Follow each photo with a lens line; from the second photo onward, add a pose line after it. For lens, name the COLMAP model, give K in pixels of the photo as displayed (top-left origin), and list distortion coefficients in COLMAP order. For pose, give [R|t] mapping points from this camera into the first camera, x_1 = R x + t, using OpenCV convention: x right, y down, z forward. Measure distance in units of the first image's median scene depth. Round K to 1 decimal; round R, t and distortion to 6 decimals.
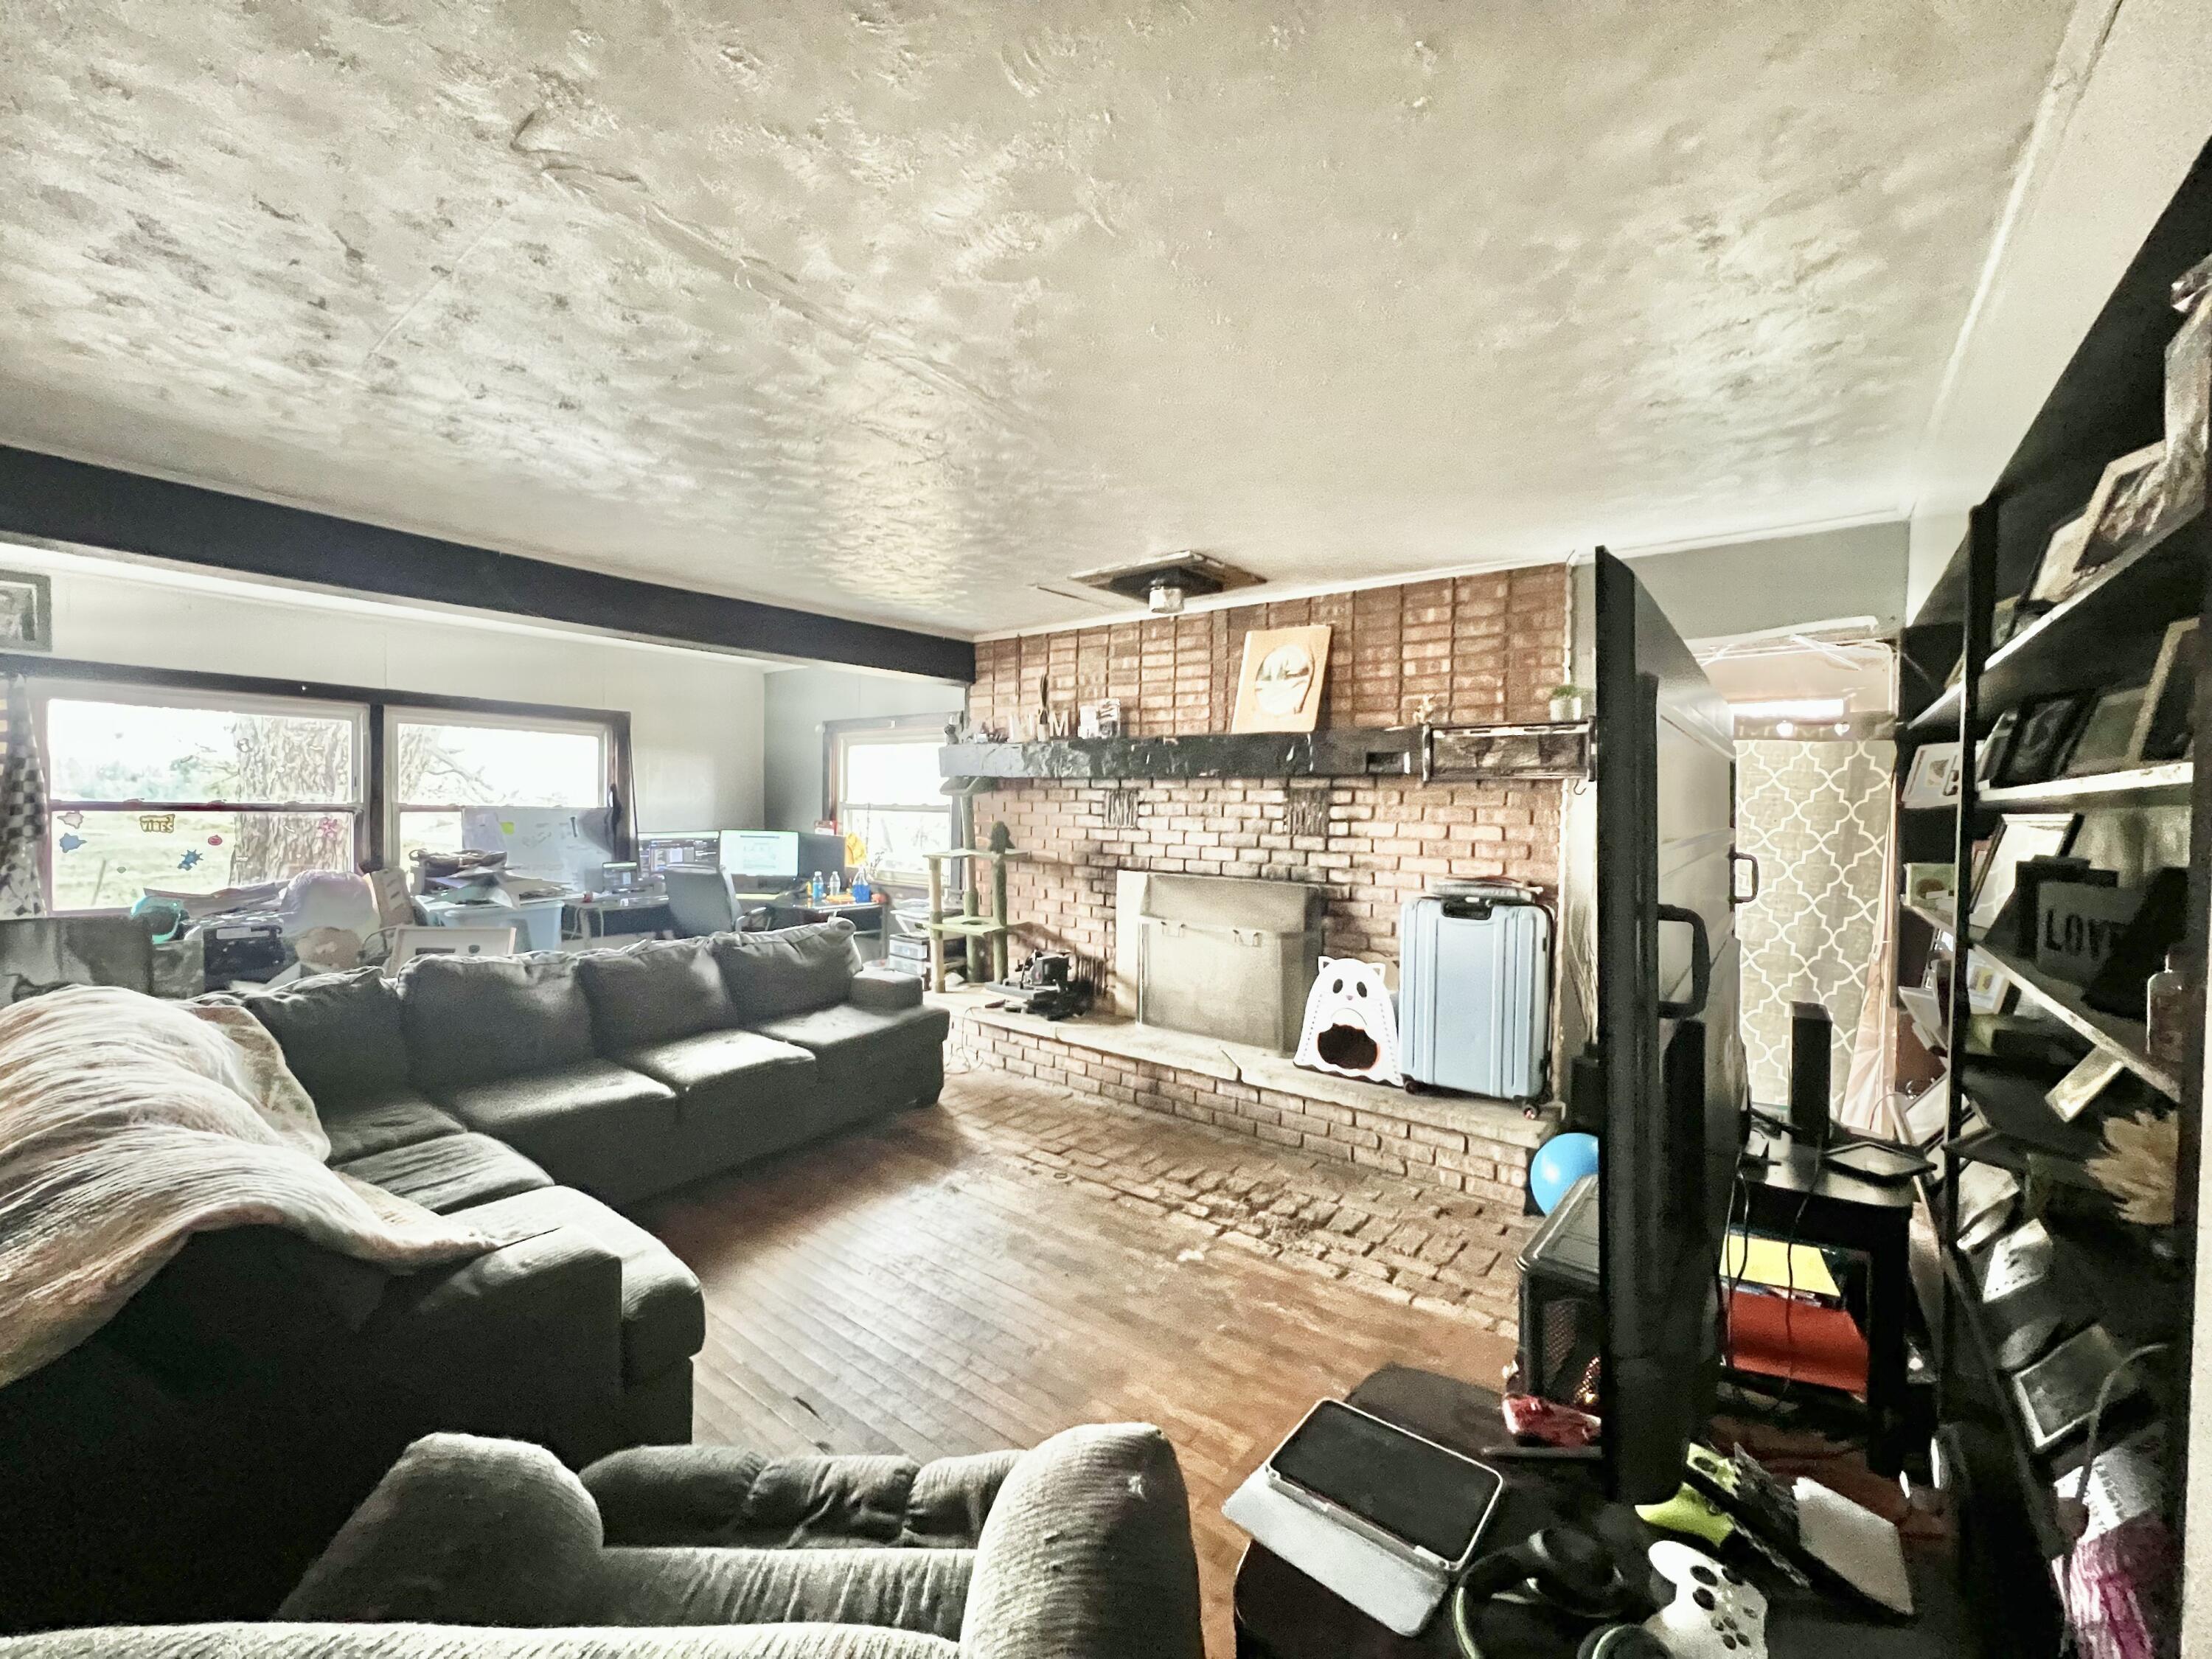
lens RADIAL K [[882.1, 0, 1092.8], [0, 882.1, 825.3], [0, 0, 1]] dist [-0.002491, 0.000213]
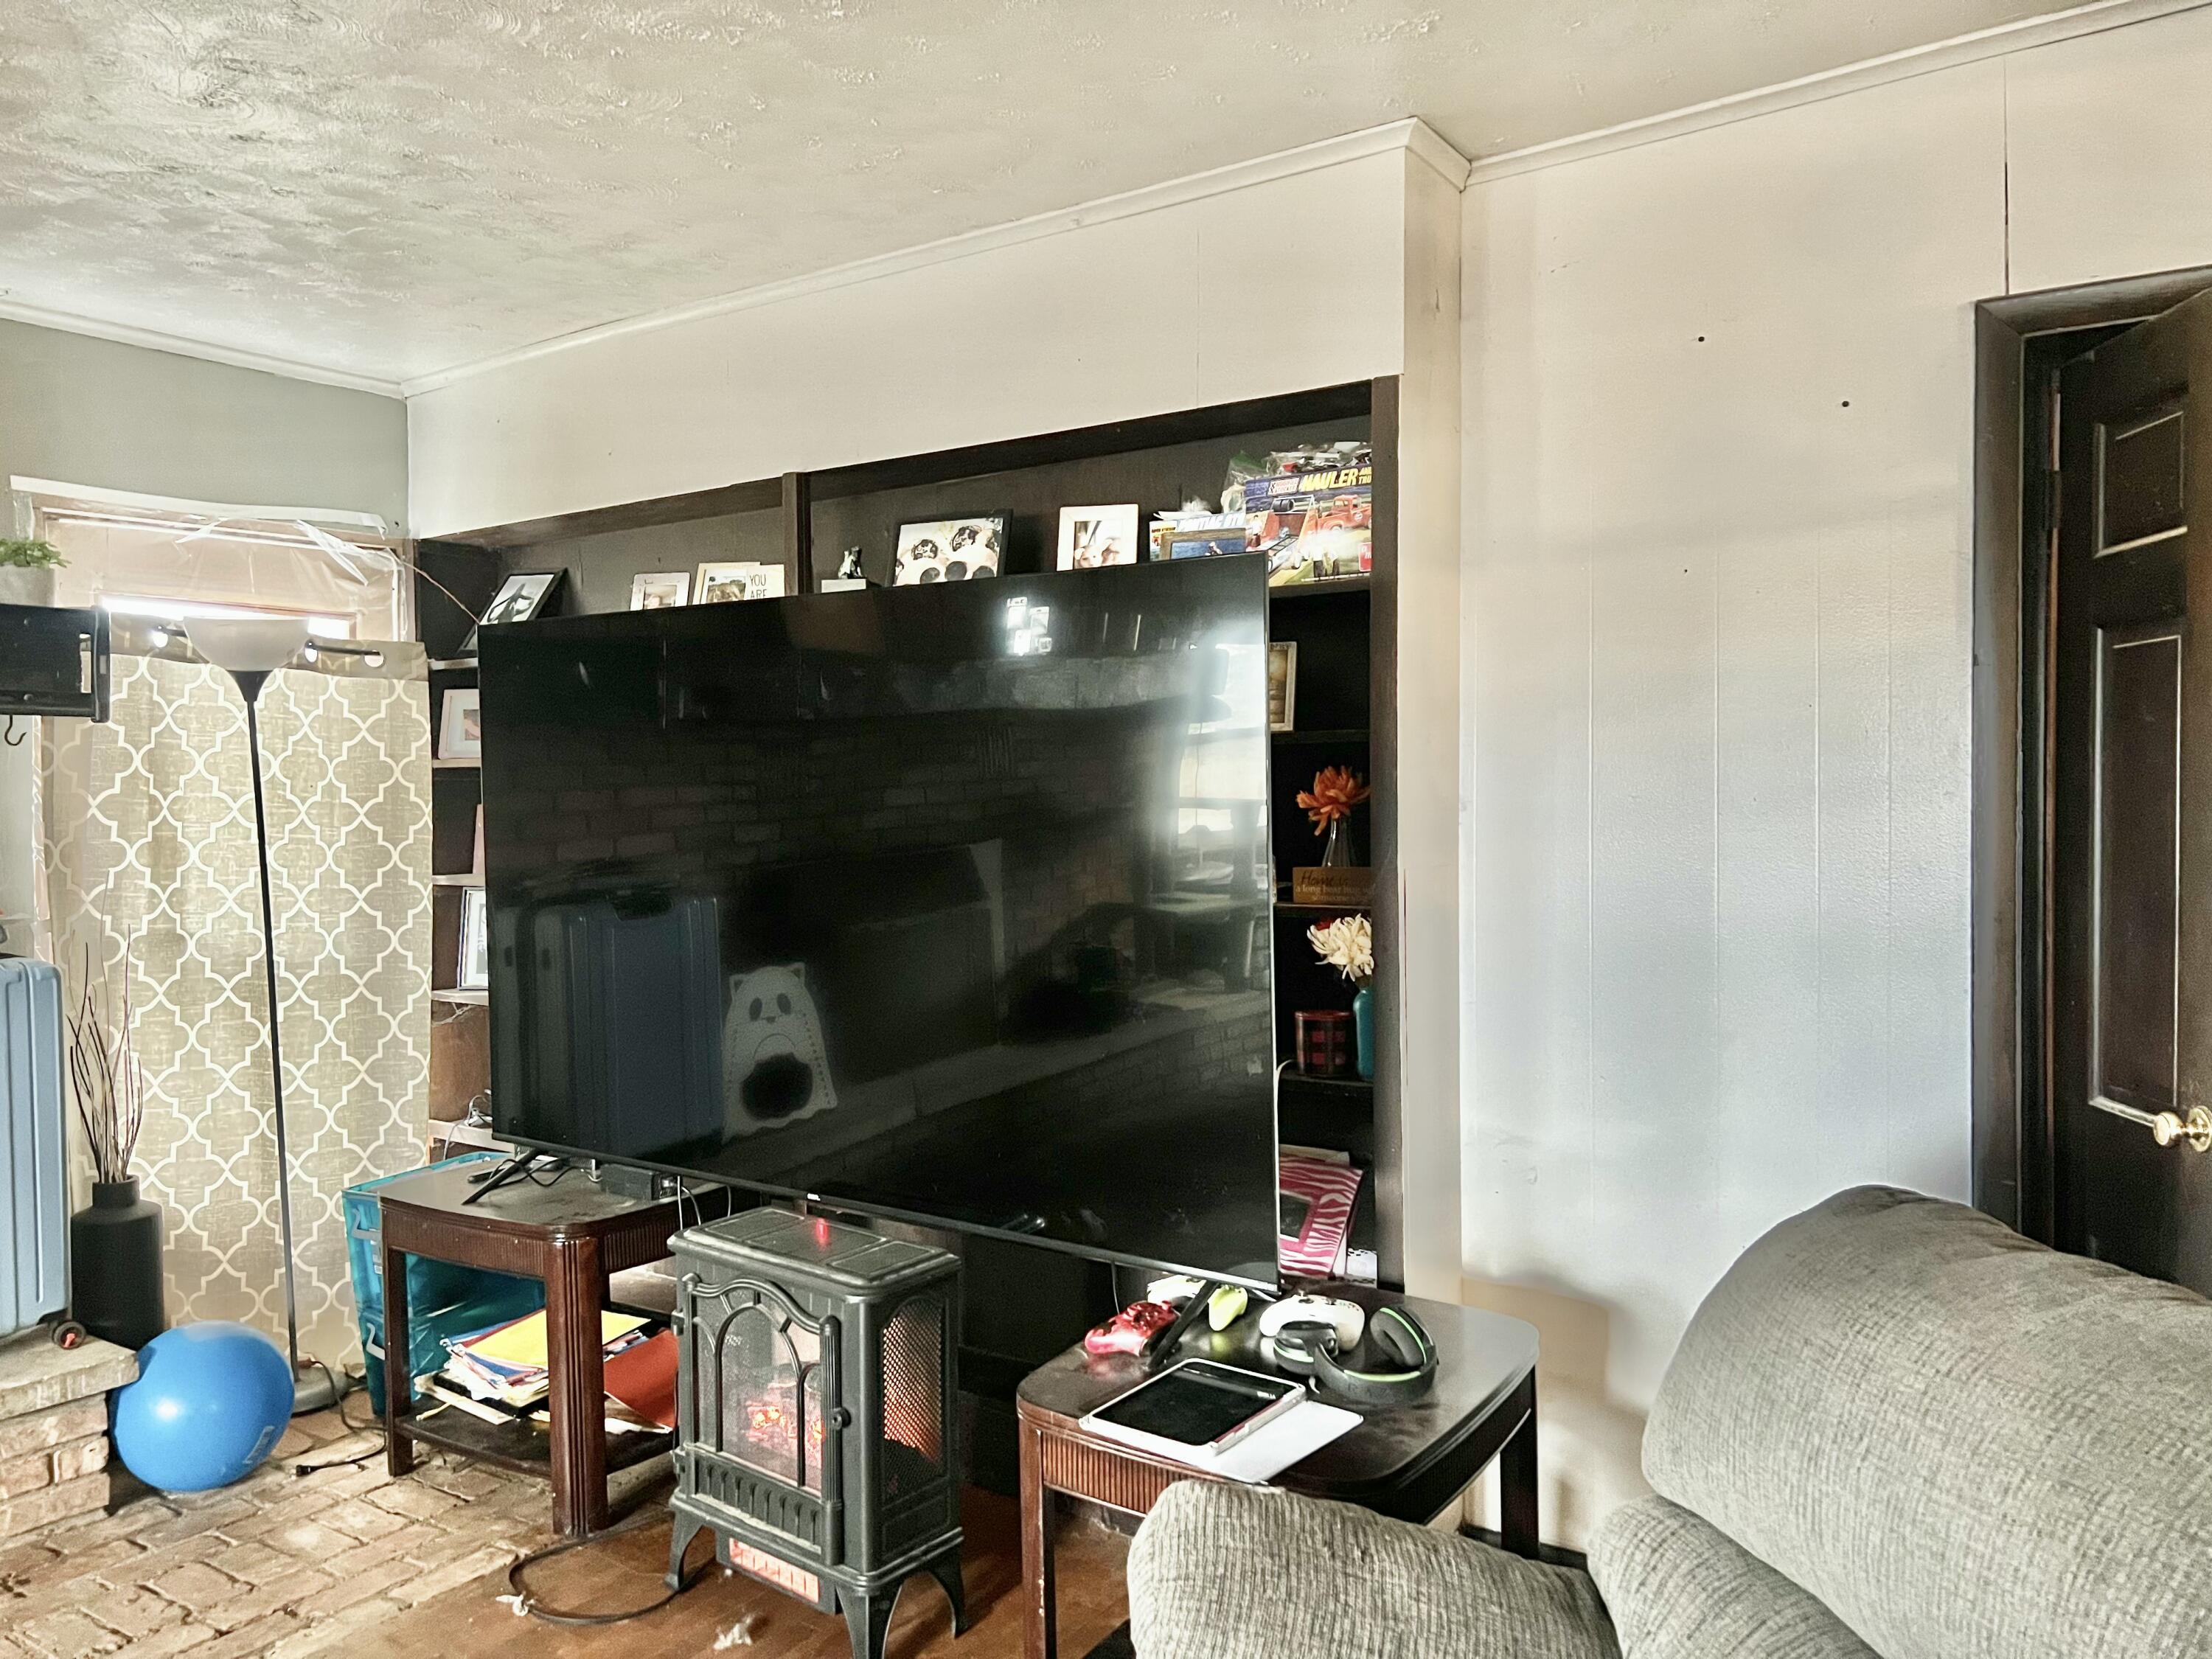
lens RADIAL K [[1655.0, 0, 1105.6], [0, 1655.0, 833.7], [0, 0, 1]] dist [0.054595, -0.055813]
pose [[-0.060471, -0.040974, 0.997329, -0.433843], [0.030873, 0.998602, 0.042898, -0.003541], [-0.997692, 0.033385, -0.059122, 0.330883]]
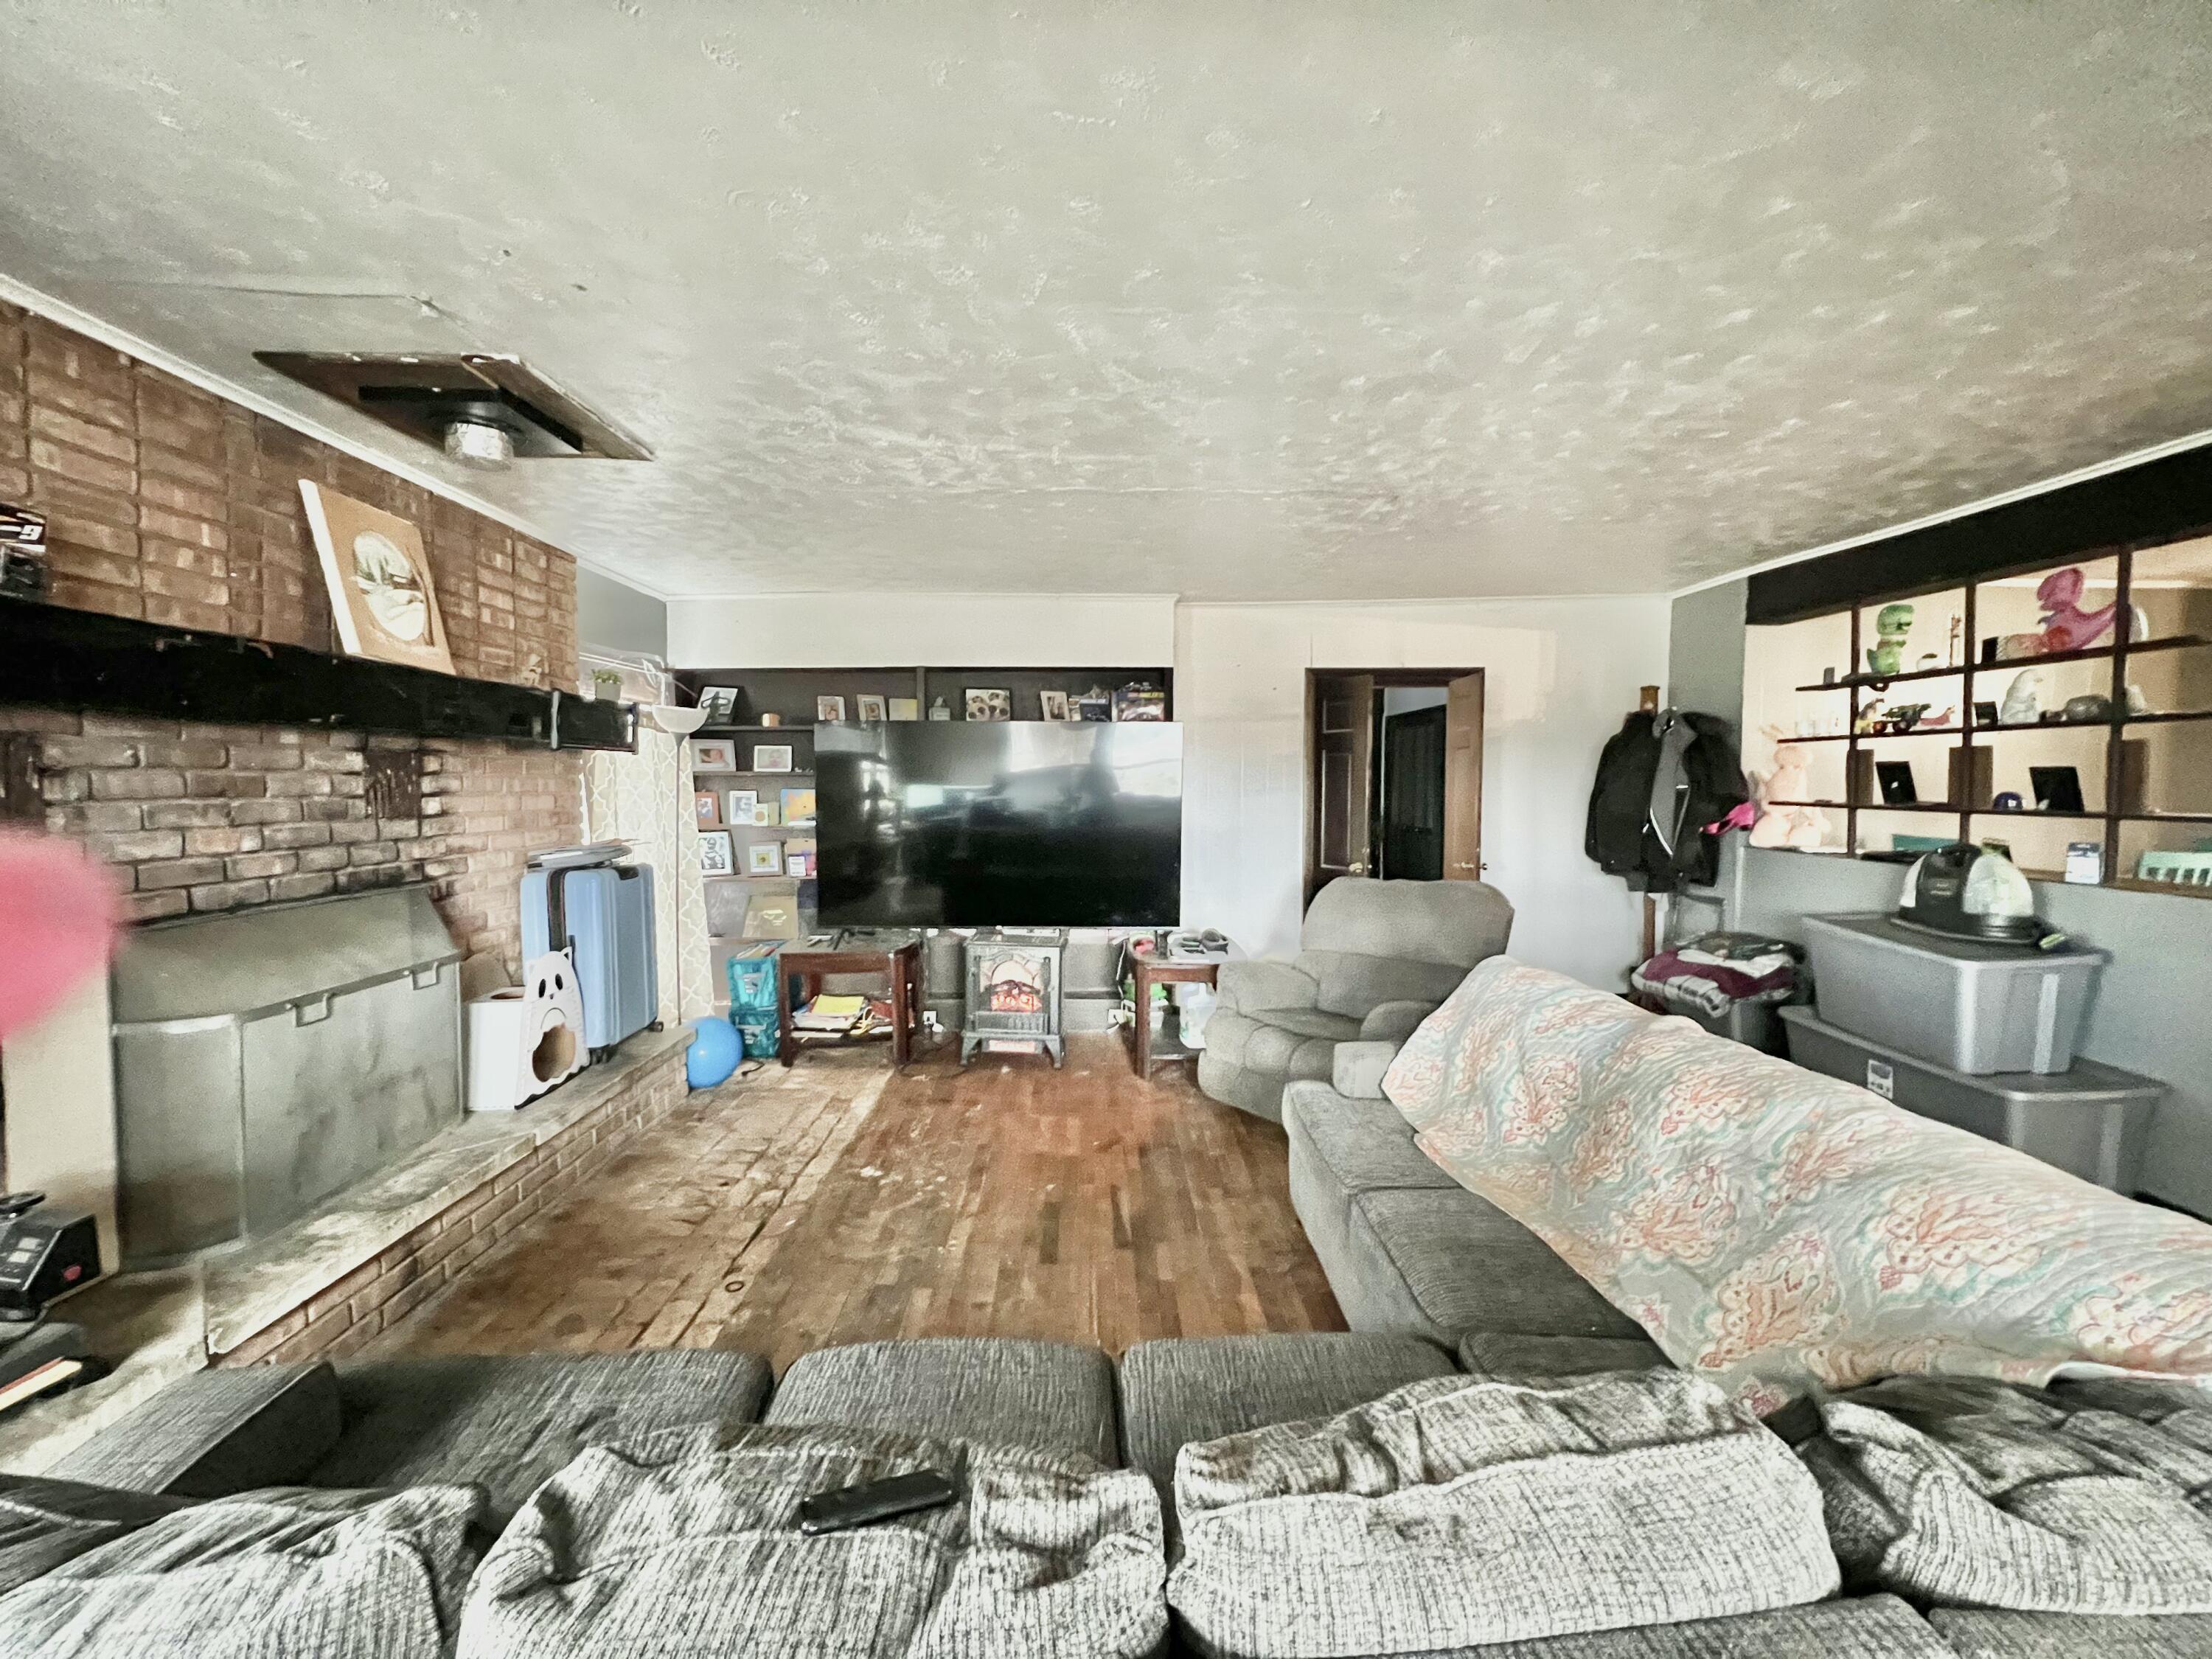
lens RADIAL K [[882.1, 0, 1106.7], [0, 882.1, 828.6], [0, 0, 1]] dist [-0.002491, 0.000213]
pose [[-0.636122, -0.055758, 0.769571, -0.648707], [0.008025, 0.996853, 0.078859, -0.030522], [-0.771547, 0.056340, -0.633673, 1.009379]]
